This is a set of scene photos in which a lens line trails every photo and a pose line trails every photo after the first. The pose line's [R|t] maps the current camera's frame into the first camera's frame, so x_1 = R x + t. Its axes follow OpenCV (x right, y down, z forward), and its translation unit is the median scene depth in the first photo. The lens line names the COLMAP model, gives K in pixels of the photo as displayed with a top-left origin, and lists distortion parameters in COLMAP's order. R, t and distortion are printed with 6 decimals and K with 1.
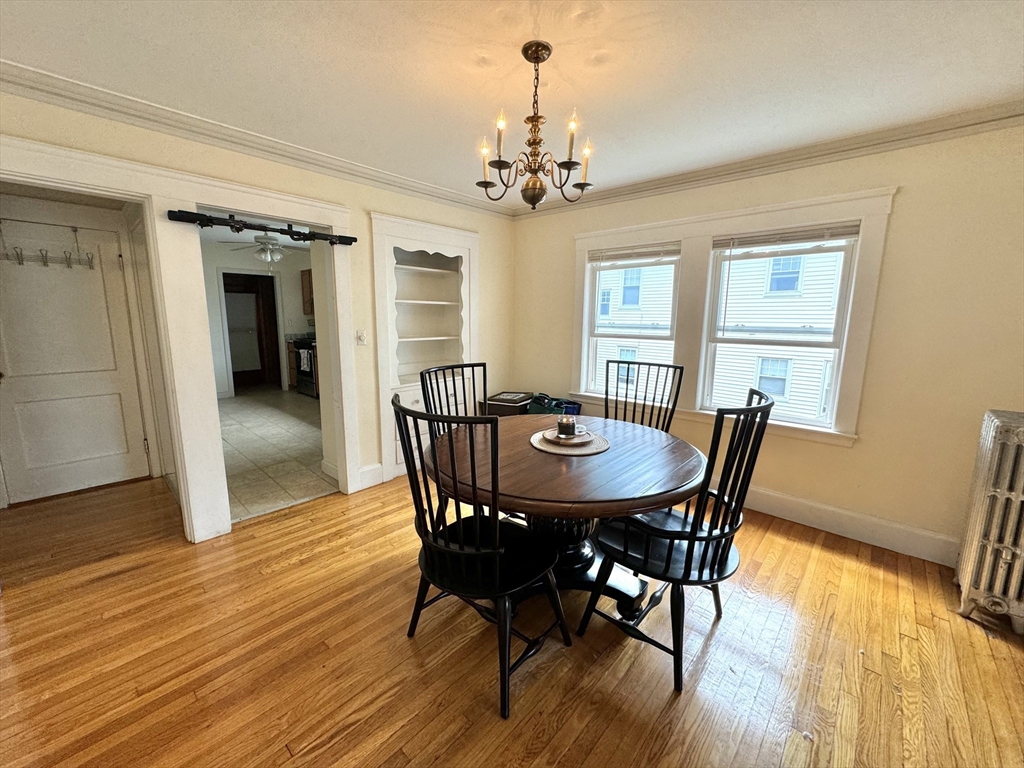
lens RADIAL K [[407.3, 0, 511.3], [0, 407.3, 383.0], [0, 0, 1]] dist [-0.002999, 0.000347]
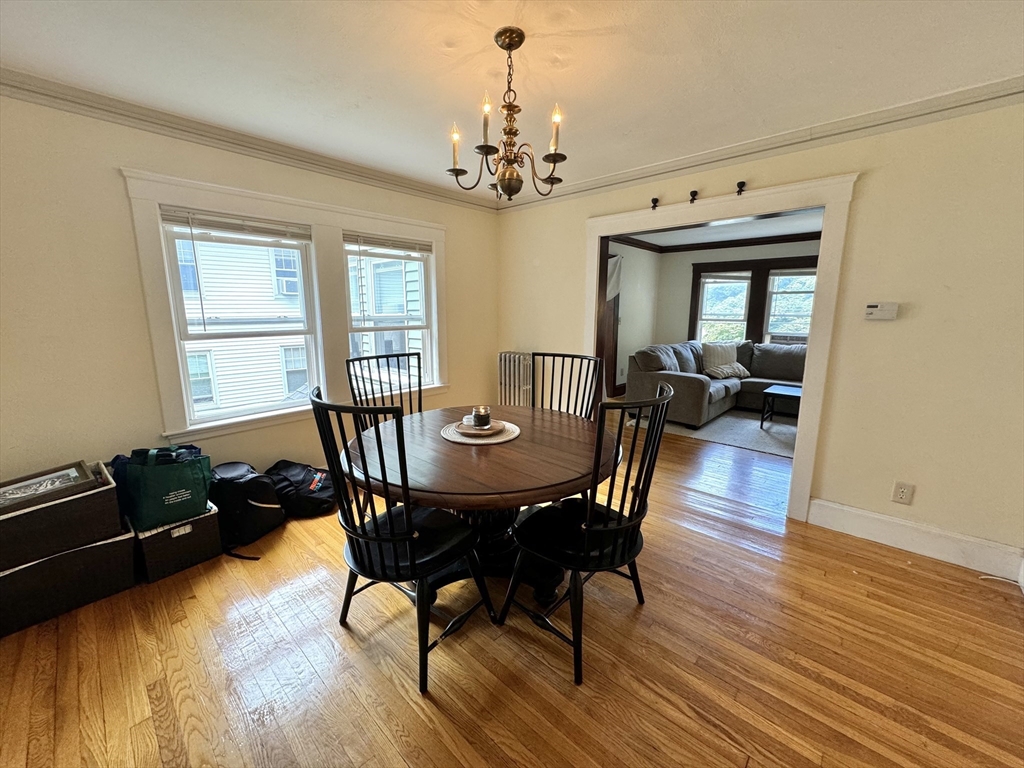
lens RADIAL K [[407.3, 0, 511.3], [0, 407.3, 383.0], [0, 0, 1]] dist [-0.002999, 0.000347]
pose [[0.004145, -0.188993, 0.981970, -1.022742], [0.163458, 0.968899, 0.185787, -0.185583], [-0.986542, 0.159741, 0.034908, 1.060931]]
